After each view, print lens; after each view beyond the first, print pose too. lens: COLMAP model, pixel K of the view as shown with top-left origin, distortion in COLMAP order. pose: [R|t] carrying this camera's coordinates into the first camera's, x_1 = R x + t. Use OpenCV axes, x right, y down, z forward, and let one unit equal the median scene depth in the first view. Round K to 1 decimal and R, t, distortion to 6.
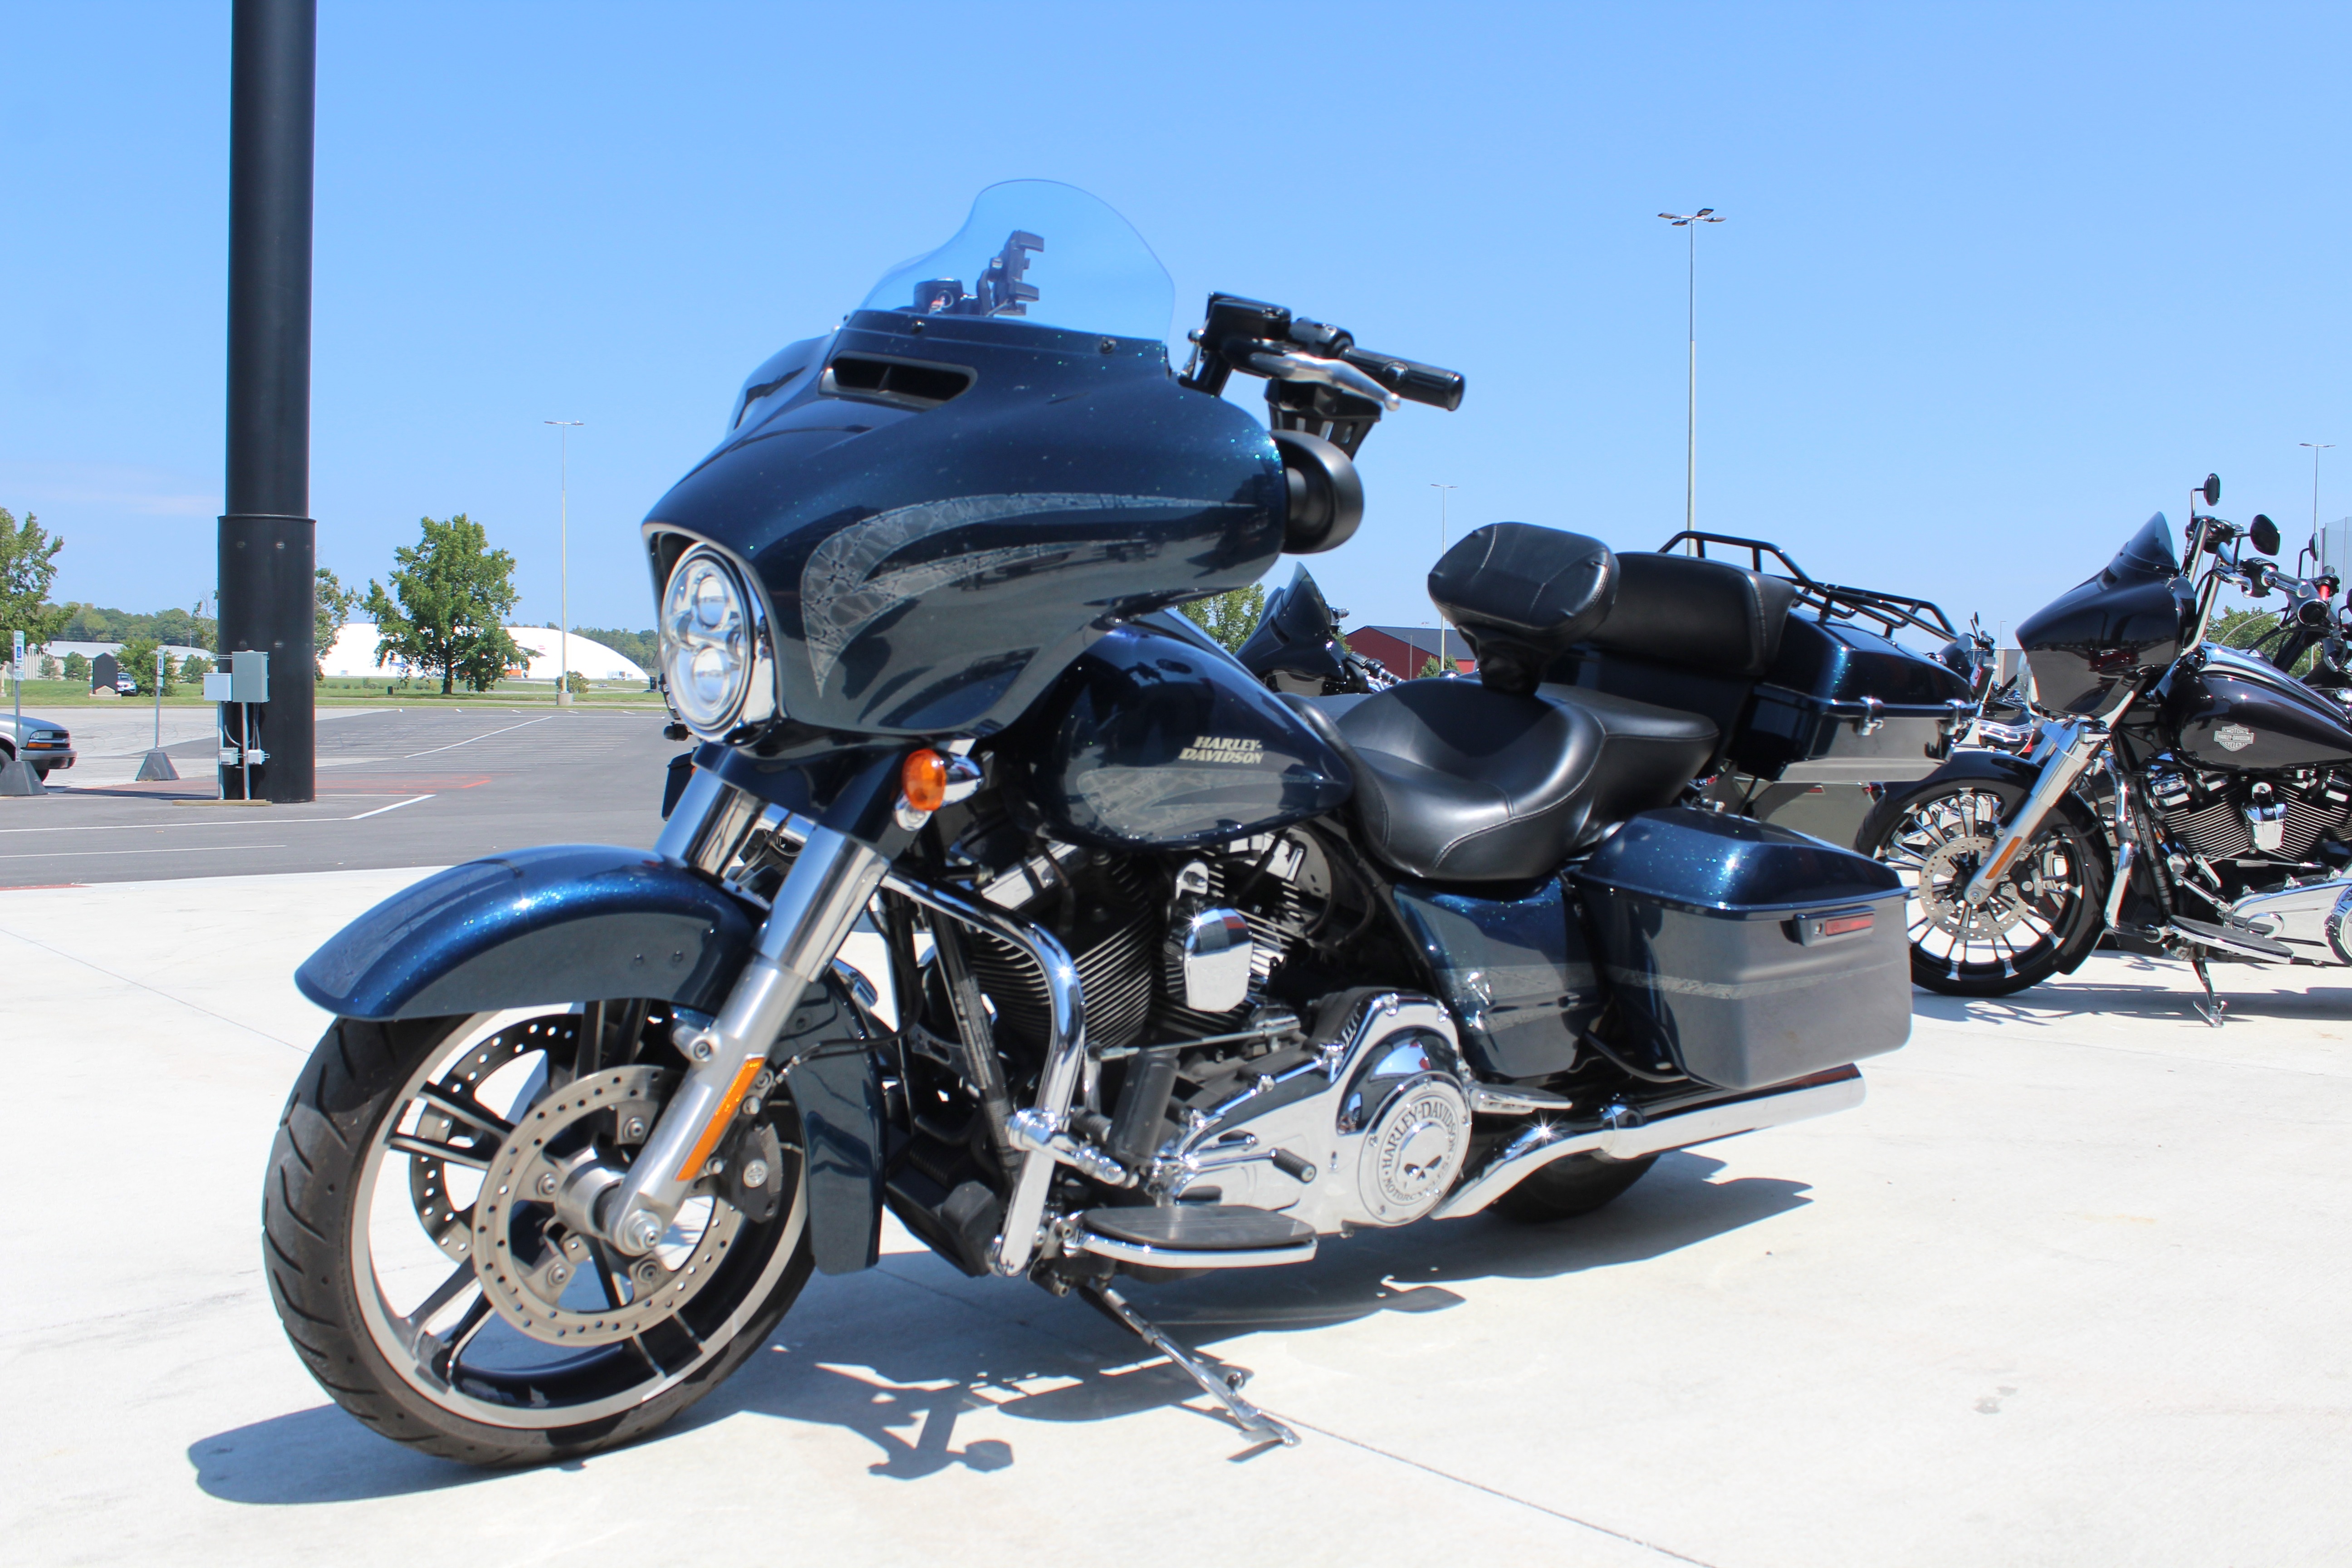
lens RADIAL K [[2010.1, 0, 1185.0], [0, 2010.1, 794.5], [0, 0, 1]] dist [-0.163412, 0.150688]
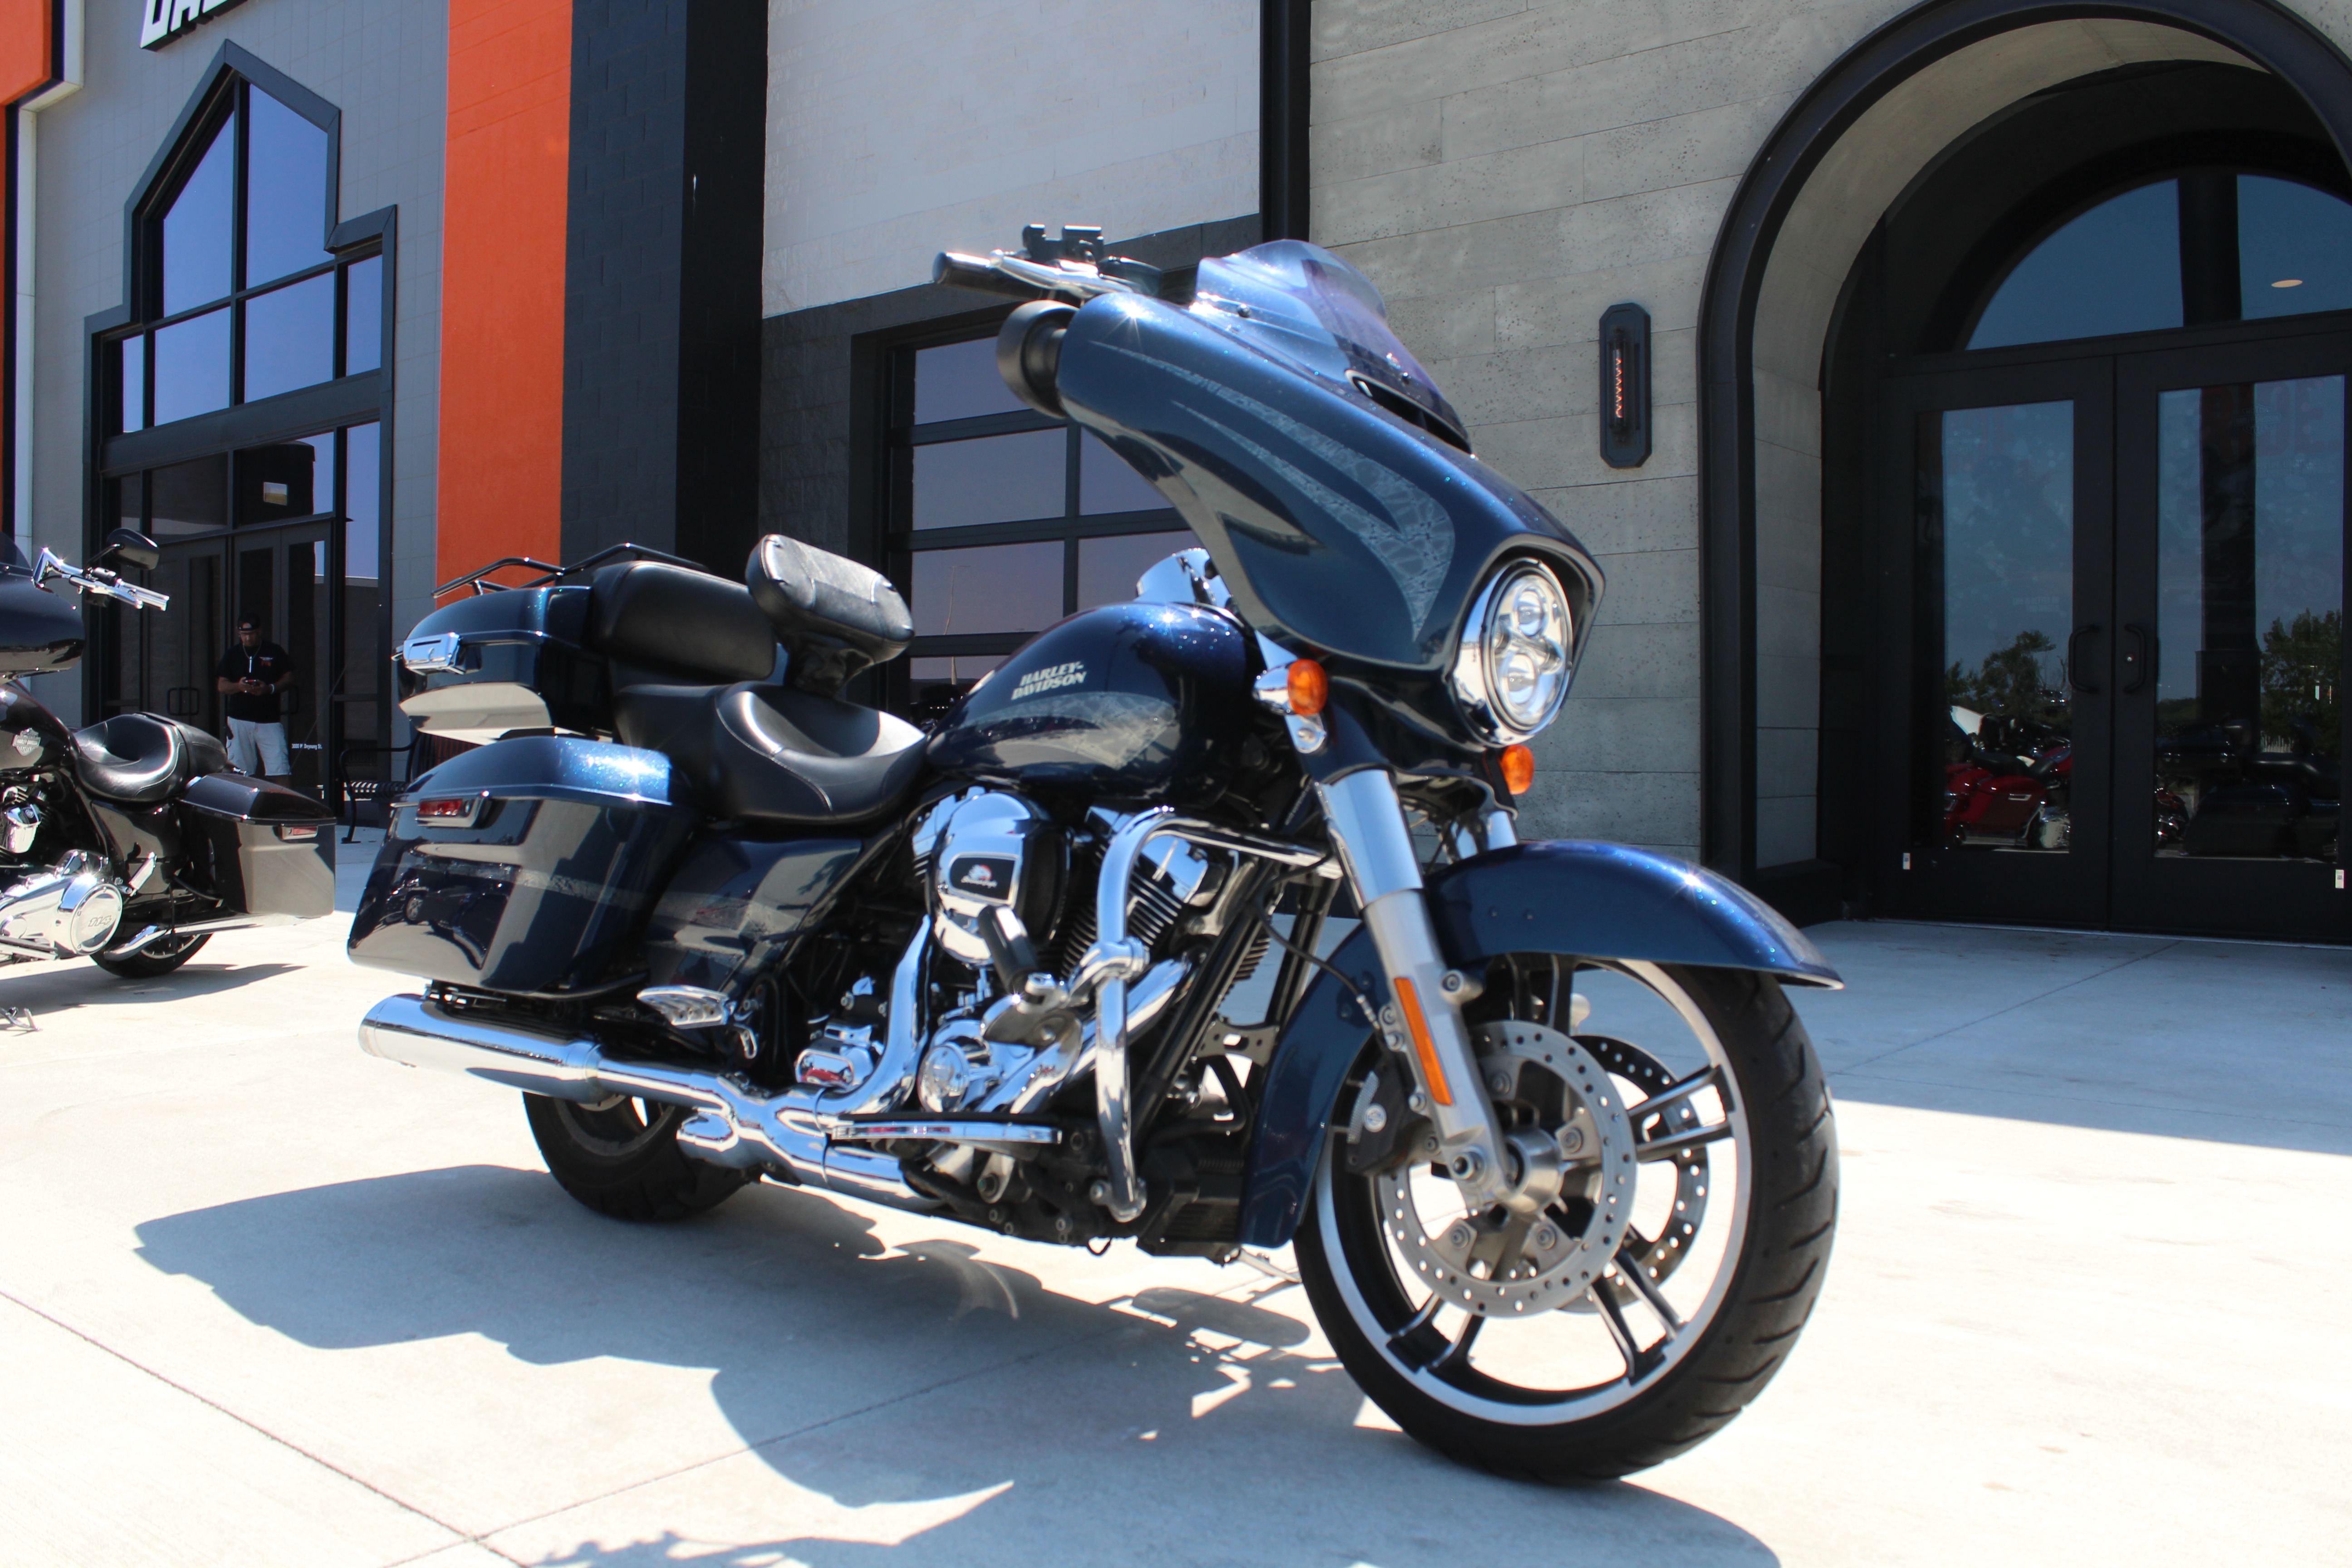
lens RADIAL K [[2010.1, 0, 1181.3], [0, 2010.1, 788.9], [0, 0, 1]] dist [-0.163412, 0.150688]
pose [[-0.133334, -0.031866, 0.990559, -1.133545], [0.038256, 0.998573, 0.037273, -0.041556], [-0.990332, 0.042865, -0.131925, 1.154456]]
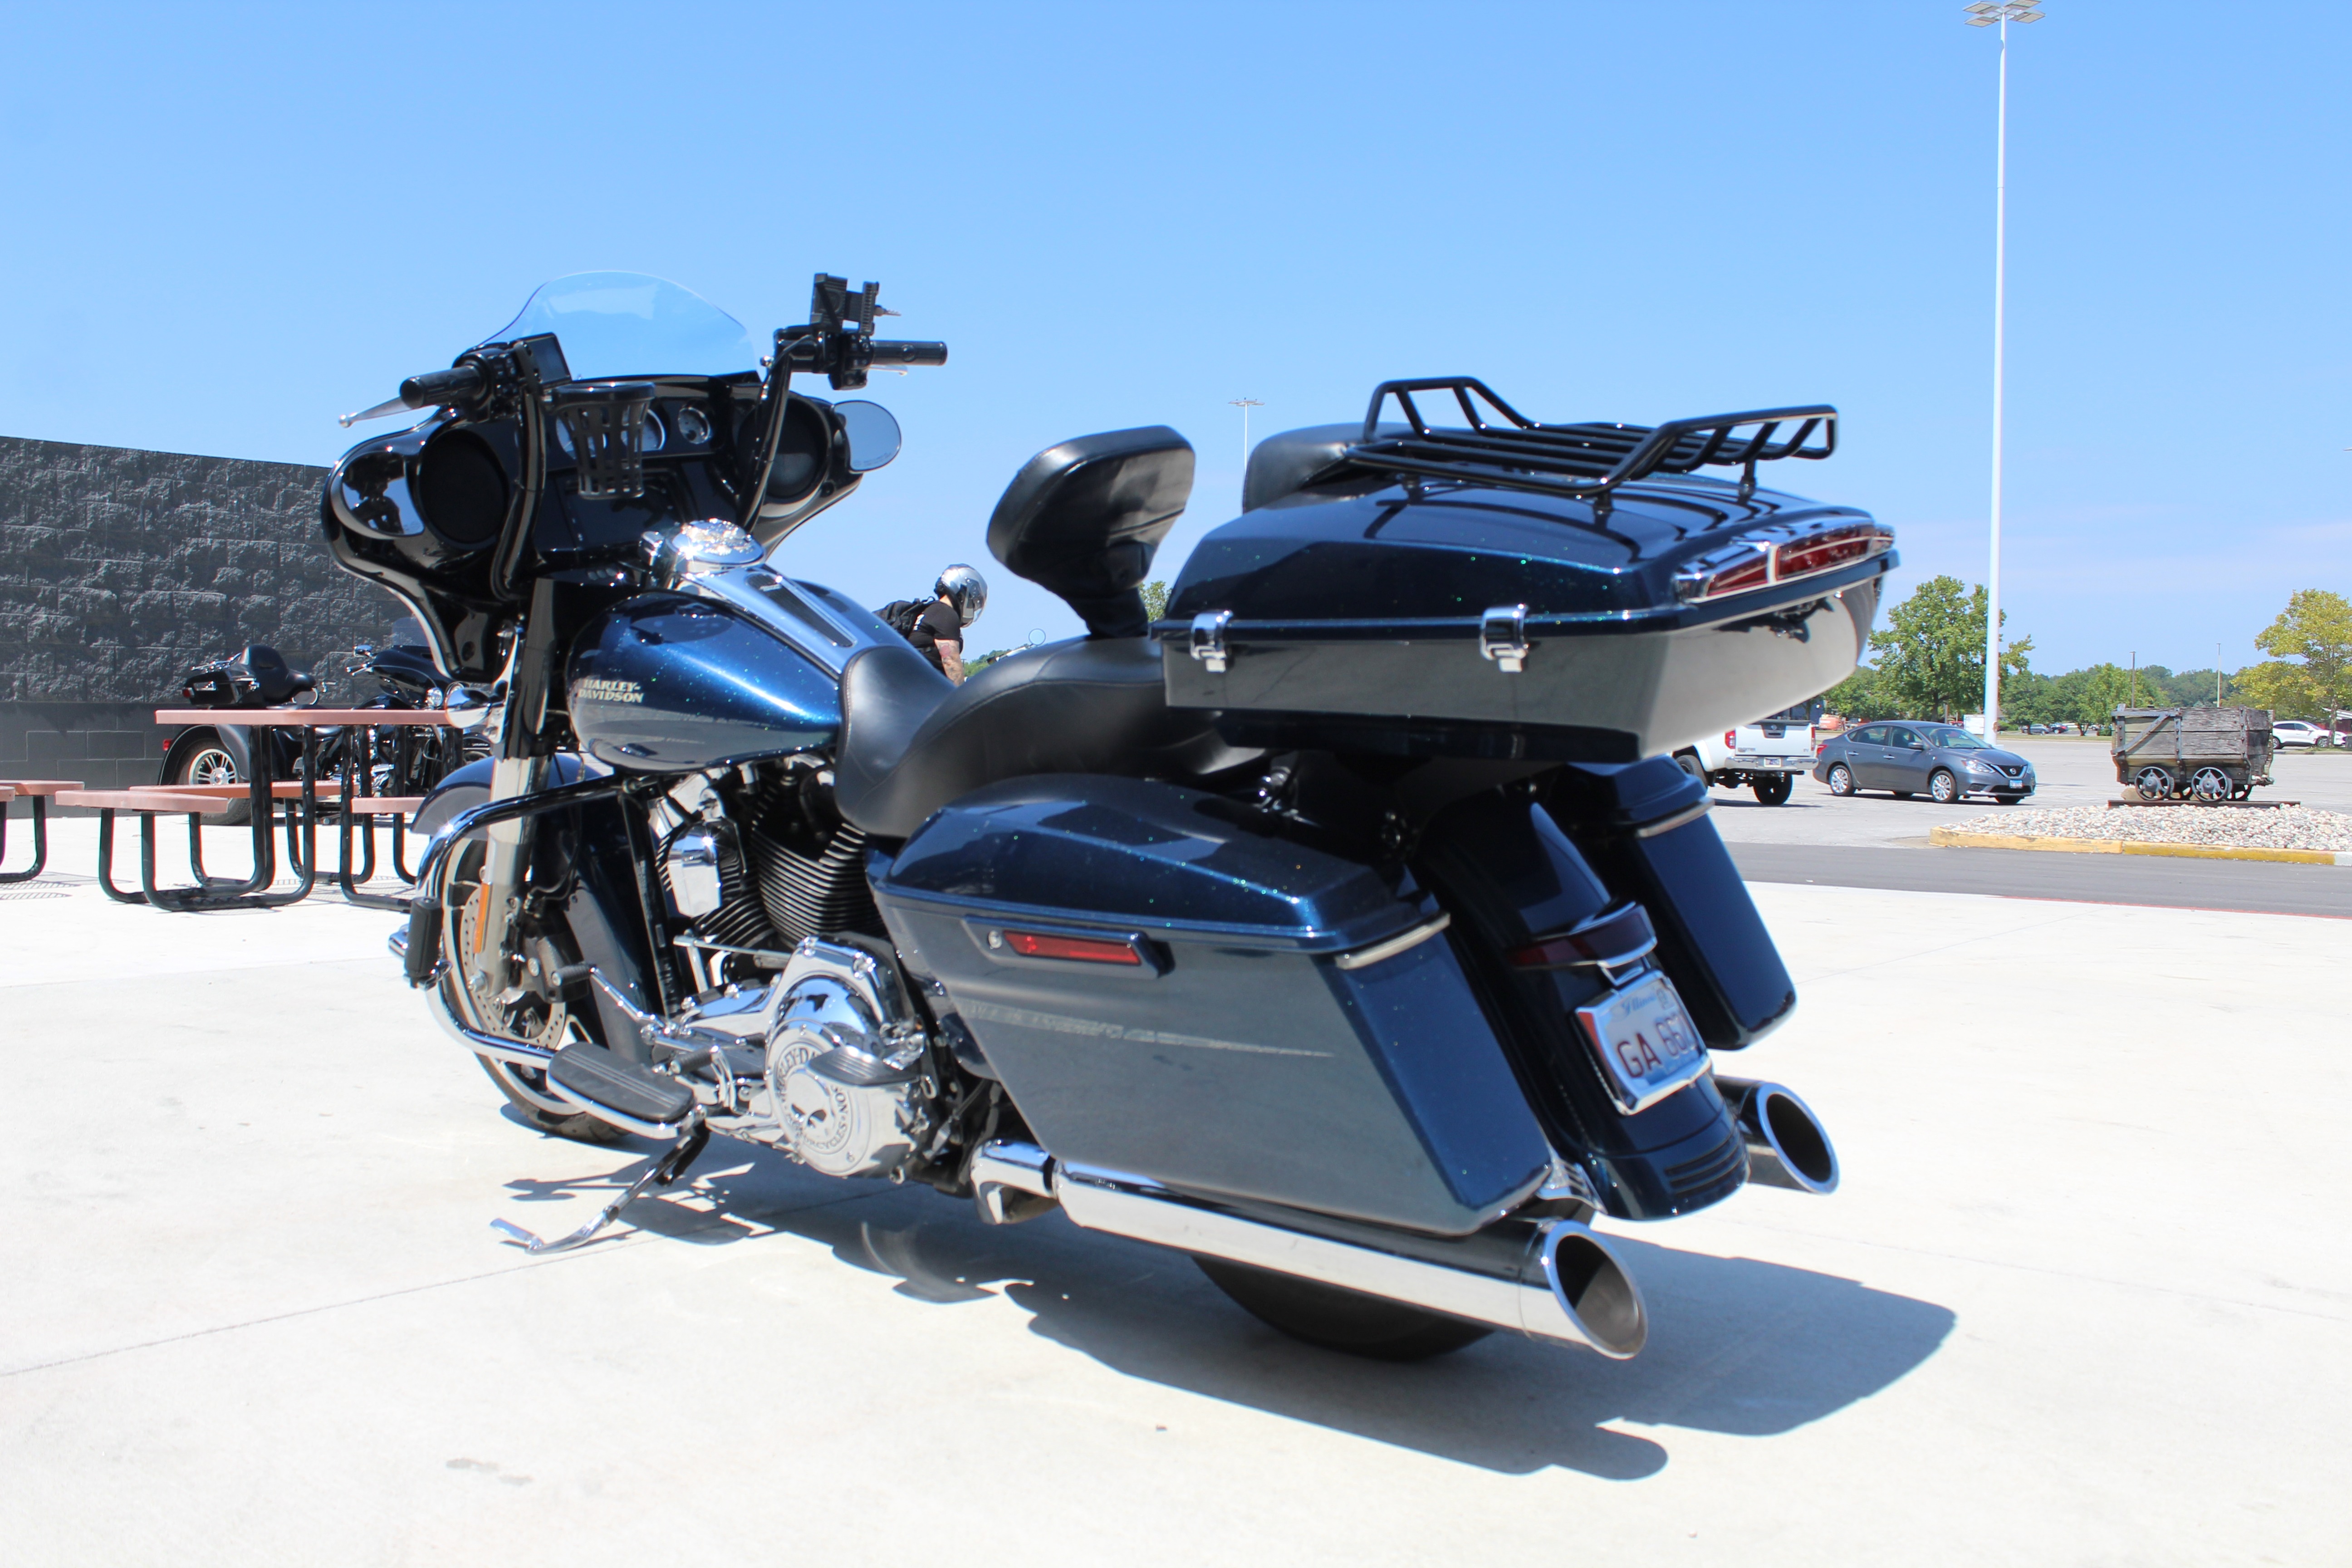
lens RADIAL K [[2010.1, 0, 1178.7], [0, 2010.1, 787.3], [0, 0, 1]] dist [-0.163412, 0.150688]
pose [[0.151430, 0.026967, -0.988100, 1.208854], [-0.058709, 0.998108, 0.018242, -0.005036], [0.986723, 0.055248, 0.152727, 1.100289]]
